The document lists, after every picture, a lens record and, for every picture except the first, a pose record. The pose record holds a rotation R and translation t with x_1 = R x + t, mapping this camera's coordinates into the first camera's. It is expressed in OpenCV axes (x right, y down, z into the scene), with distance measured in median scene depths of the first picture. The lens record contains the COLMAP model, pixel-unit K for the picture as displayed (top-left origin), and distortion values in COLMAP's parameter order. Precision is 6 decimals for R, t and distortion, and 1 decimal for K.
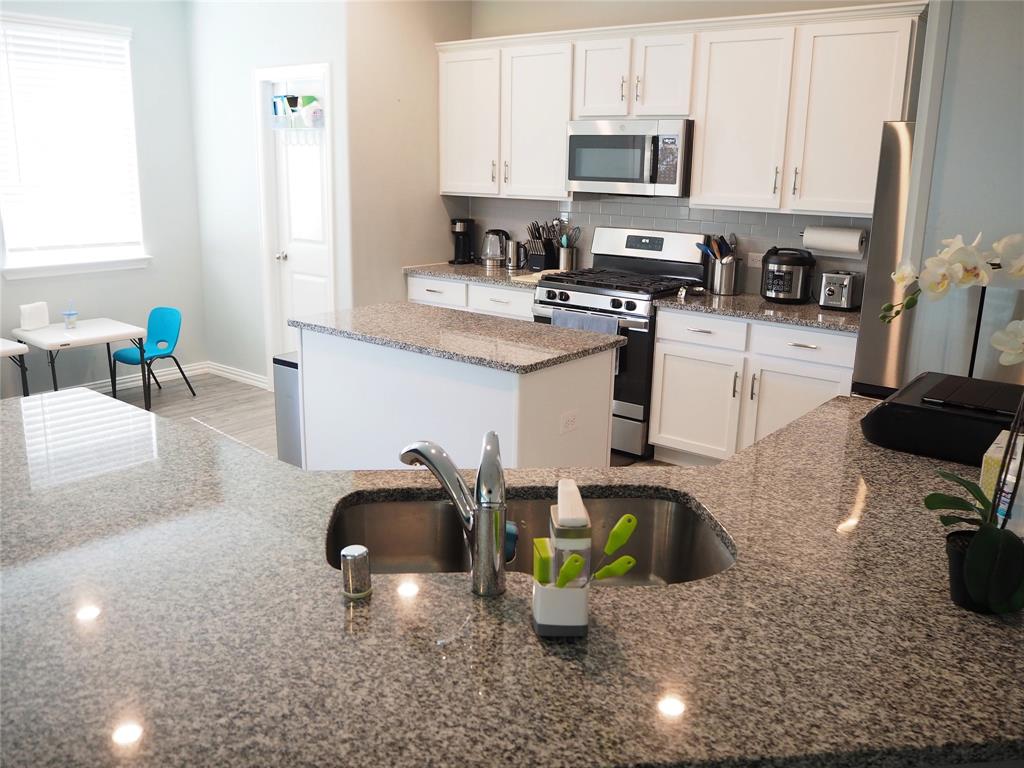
lens RADIAL K [[852.6, 0, 512.0], [0, 852.6, 384.0], [0, 0, 1]] dist [-0.062567, 0.045467]
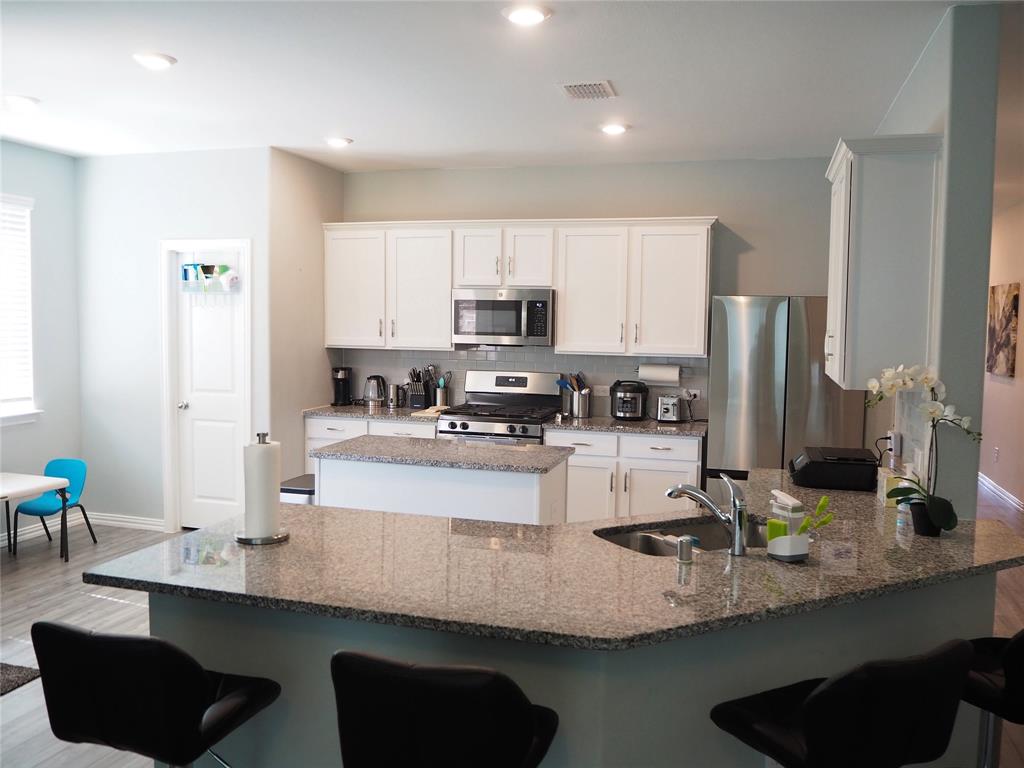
lens RADIAL K [[852.6, 0, 512.0], [0, 852.6, 384.0], [0, 0, 1]] dist [-0.062567, 0.045467]
pose [[0.927193, -0.036493, 0.372802, -0.321705], [0.097322, 0.984534, -0.145674, 0.024337], [-0.361720, 0.171350, 0.916405, -0.173185]]
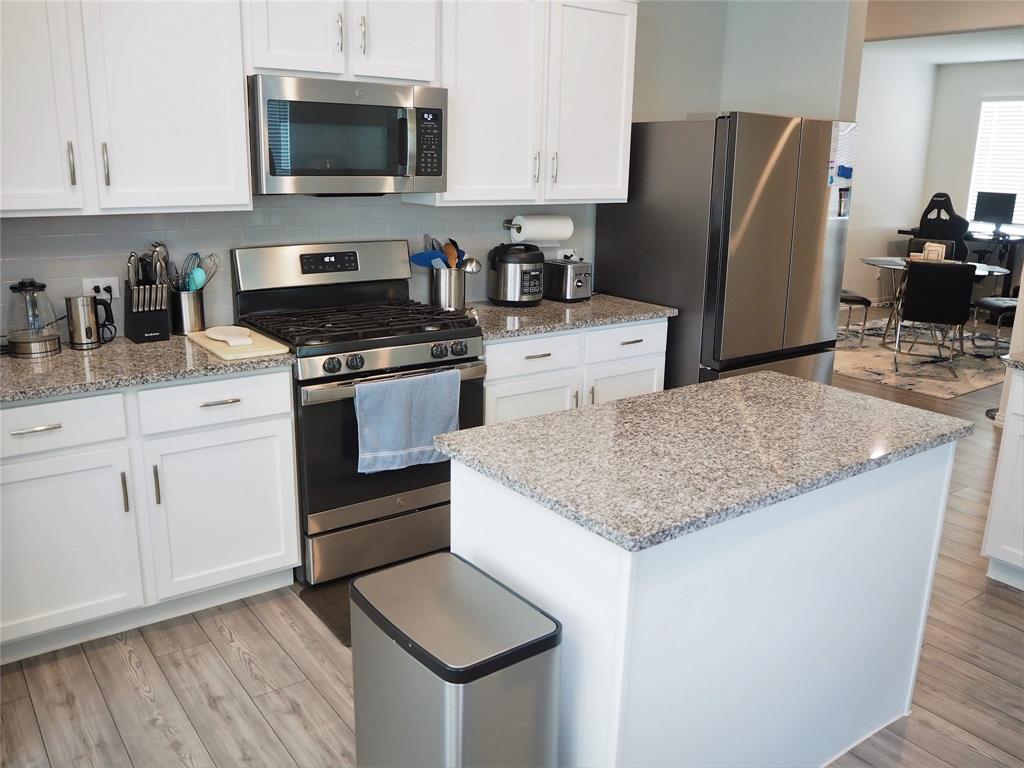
lens RADIAL K [[852.6, 0, 512.0], [0, 852.6, 384.0], [0, 0, 1]] dist [-0.062567, 0.045467]
pose [[0.262007, -0.259447, 0.929537, -0.470049], [0.228703, 0.952440, 0.201376, -0.177828], [-0.937575, 0.159826, 0.308882, 0.669450]]
